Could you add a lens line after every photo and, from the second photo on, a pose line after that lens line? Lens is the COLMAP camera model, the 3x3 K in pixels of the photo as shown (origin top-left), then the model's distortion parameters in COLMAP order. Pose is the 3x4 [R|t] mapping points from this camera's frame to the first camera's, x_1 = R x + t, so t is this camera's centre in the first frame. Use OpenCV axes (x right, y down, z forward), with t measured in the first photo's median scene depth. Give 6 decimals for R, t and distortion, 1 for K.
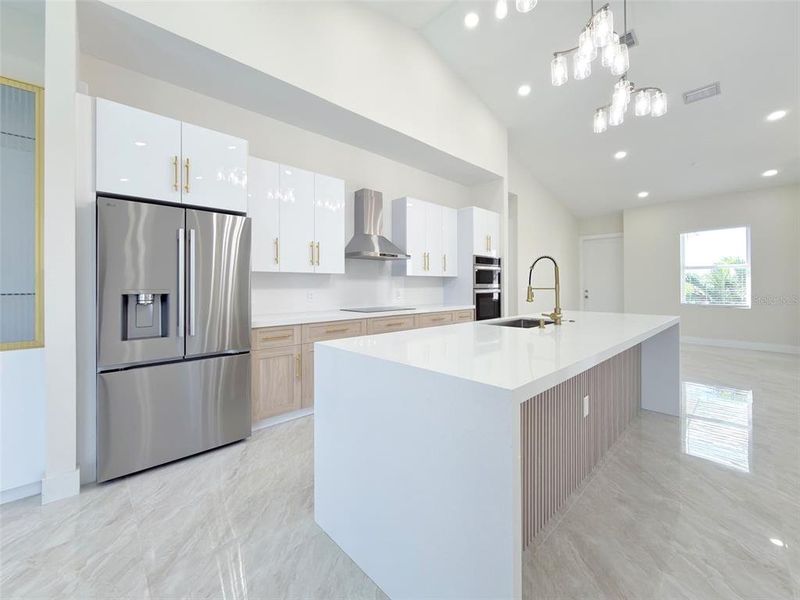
lens RADIAL K [[326.5, 0, 399.5], [0, 326.5, 285.2], [0, 0, 1]] dist [-0.000654, -0.000106]
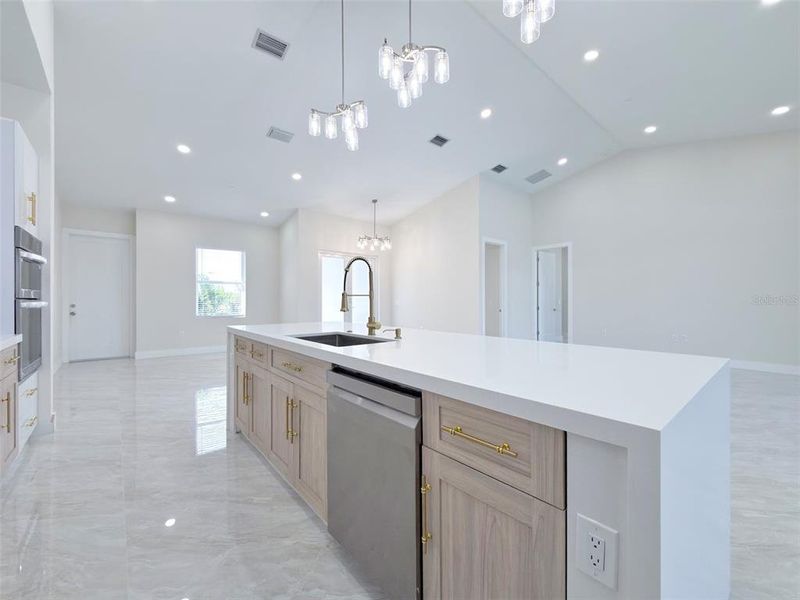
lens RADIAL K [[328.1, 0, 400.0], [0, 328.1, 300.0], [0, 0, 1]] dist [0.001234, 0.000152]
pose [[0.050612, 0.002136, 0.998716, -0.214353], [0.000145, 0.999998, -0.002147, 0.012832], [-0.998718, 0.000254, 0.050611, 0.446819]]
